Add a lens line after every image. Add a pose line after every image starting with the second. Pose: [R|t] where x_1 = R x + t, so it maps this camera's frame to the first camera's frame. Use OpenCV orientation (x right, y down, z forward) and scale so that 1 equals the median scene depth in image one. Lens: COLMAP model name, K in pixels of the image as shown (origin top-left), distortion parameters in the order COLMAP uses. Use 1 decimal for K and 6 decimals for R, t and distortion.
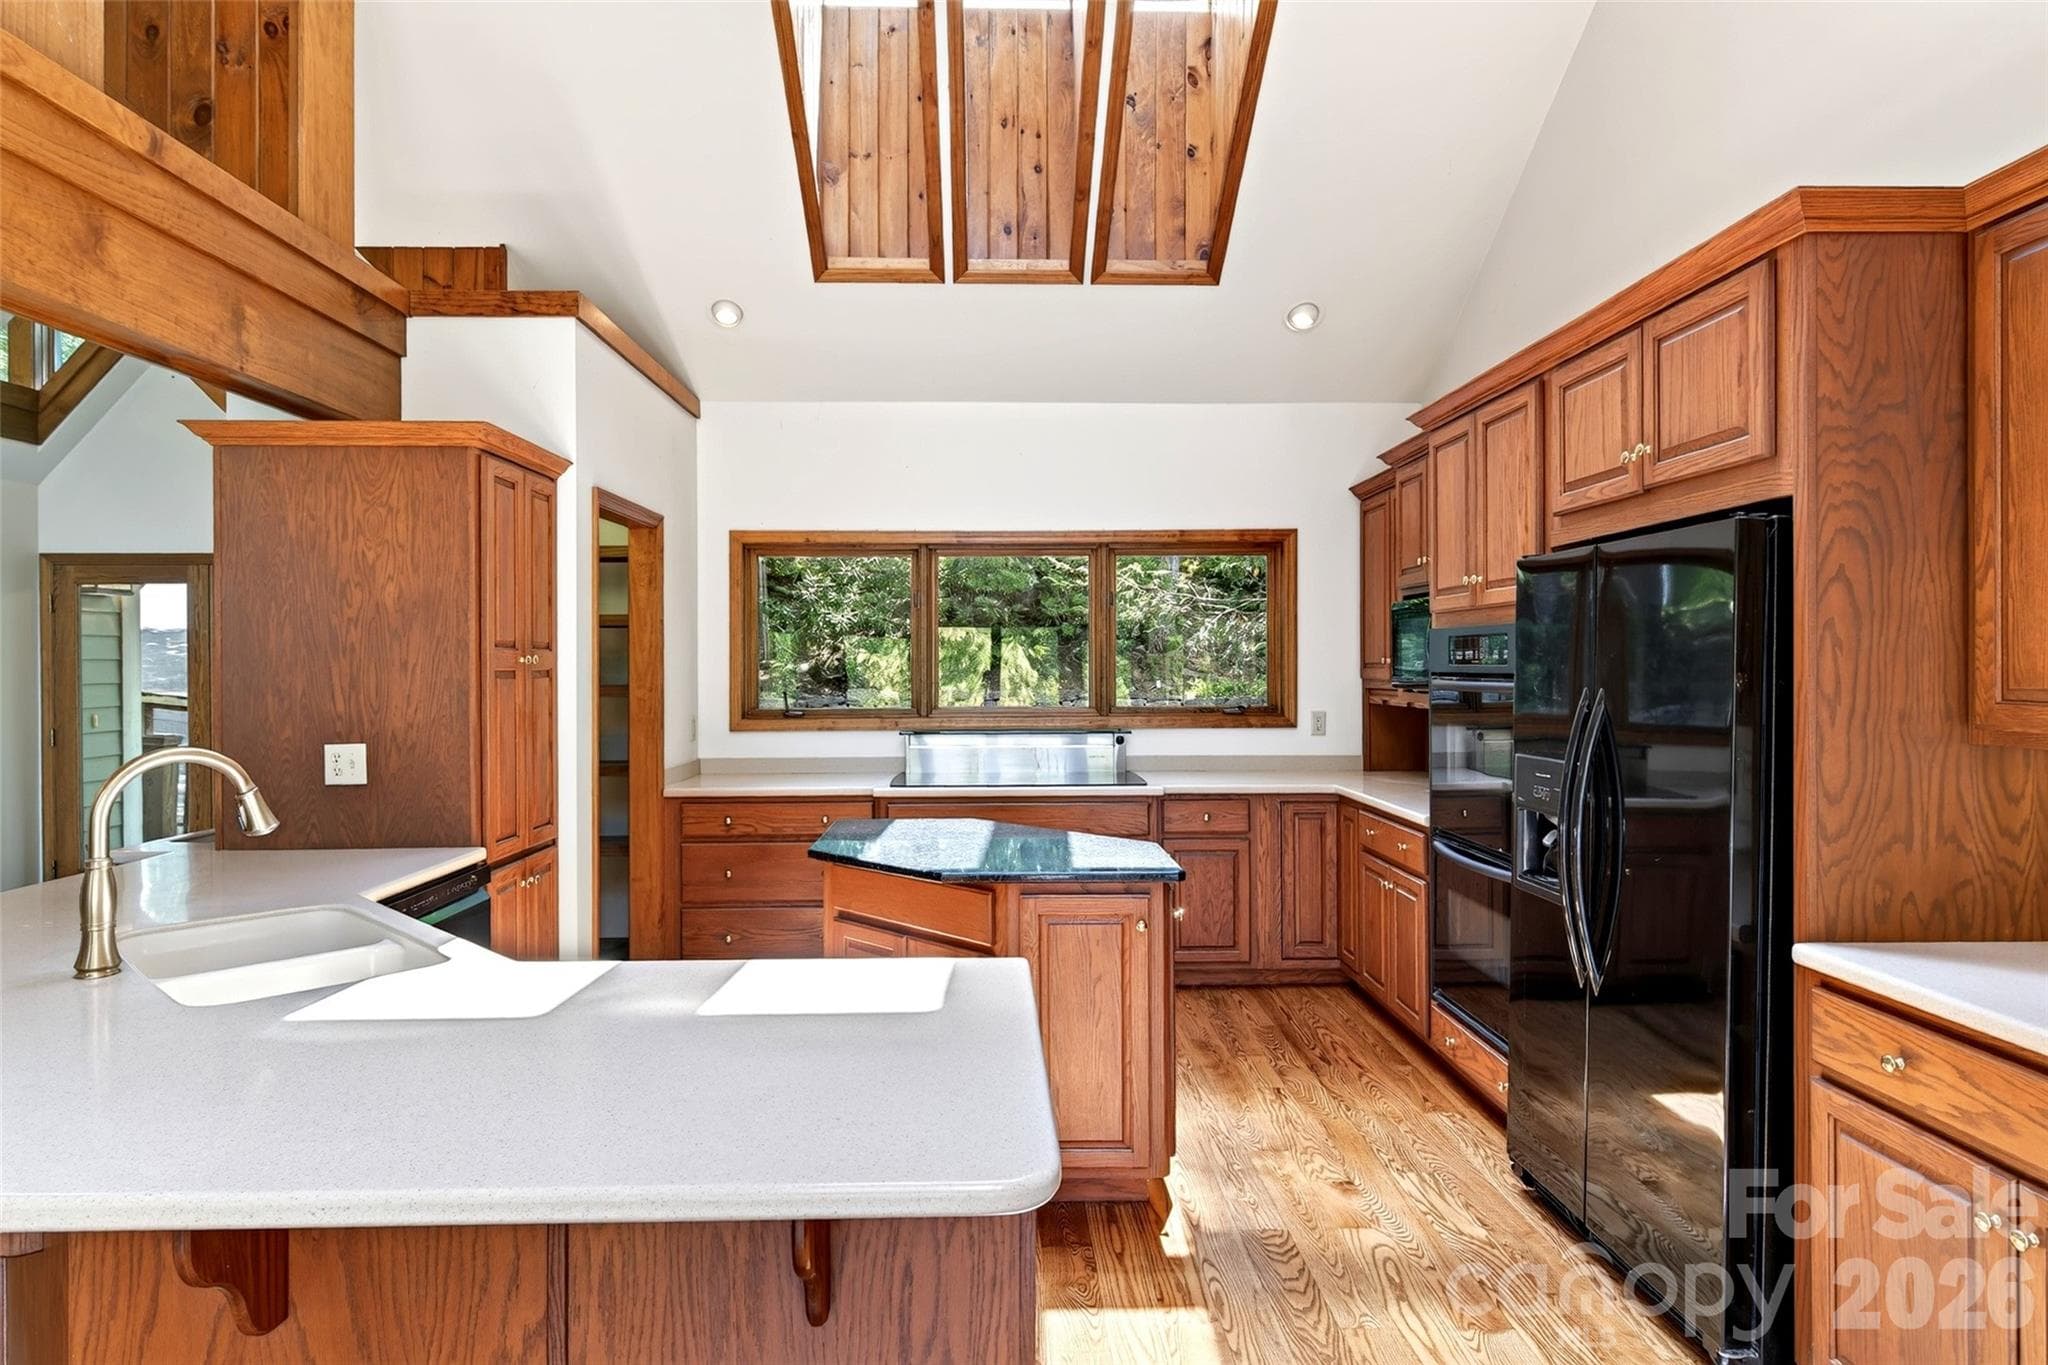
lens RADIAL K [[1134.7, 0, 1025.2], [0, 1134.7, 678.3], [0, 0, 1]] dist [0.014828, -0.004416]
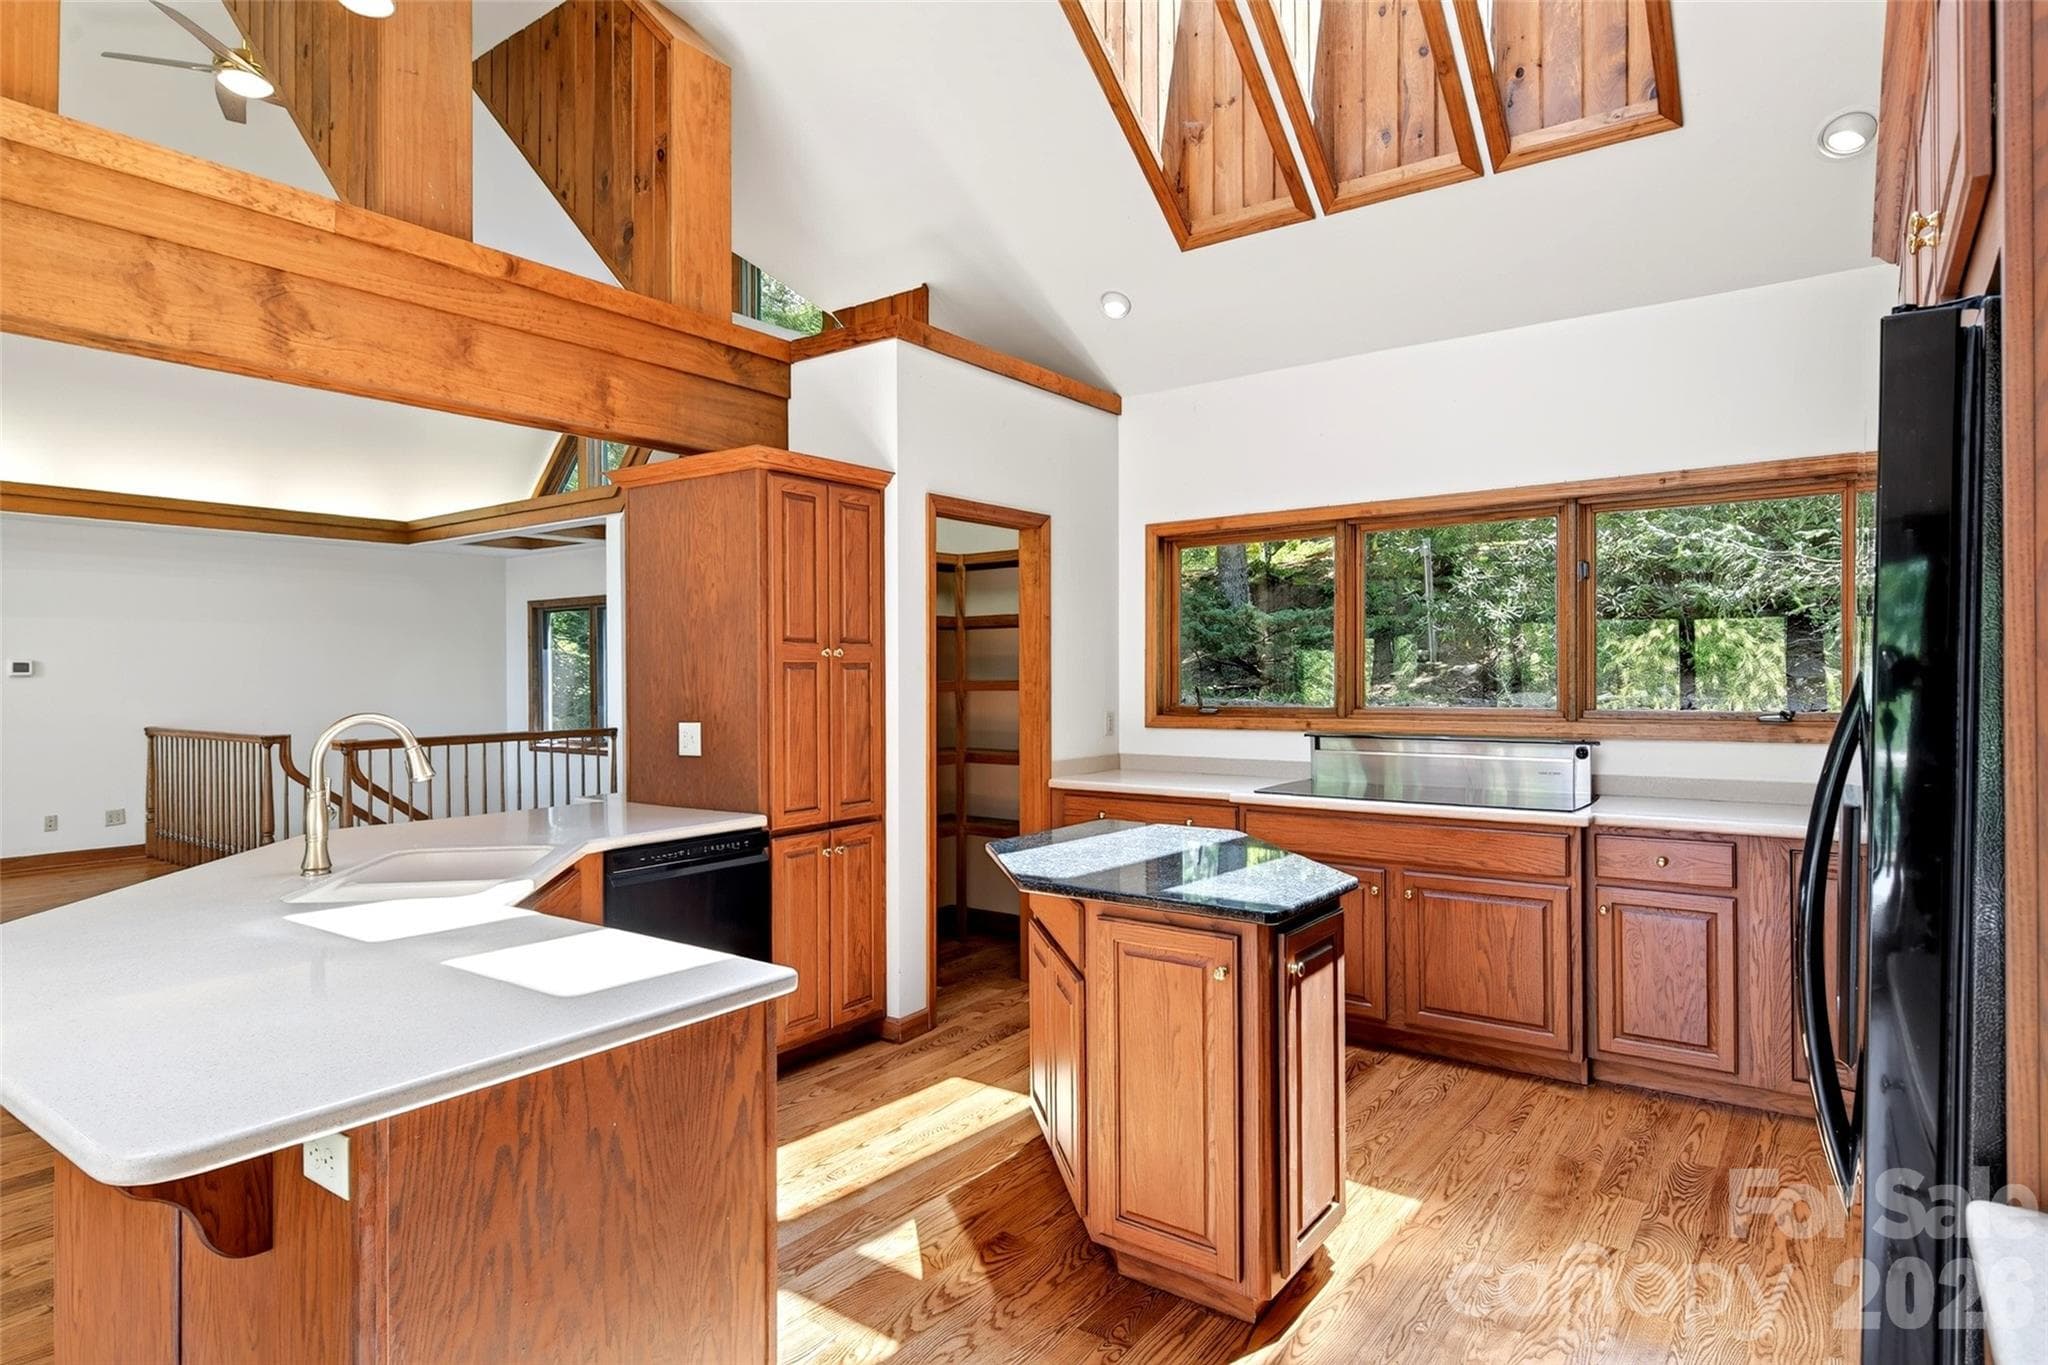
lens RADIAL K [[1134.7, 0, 1024.2], [0, 1134.7, 685.8], [0, 0, 1]] dist [0.014828, -0.004416]
pose [[0.787862, 0.005036, -0.615832, 0.332211], [-0.003561, 0.999987, 0.003621, 0.009330], [0.615842, -0.000659, 0.787869, 0.197735]]
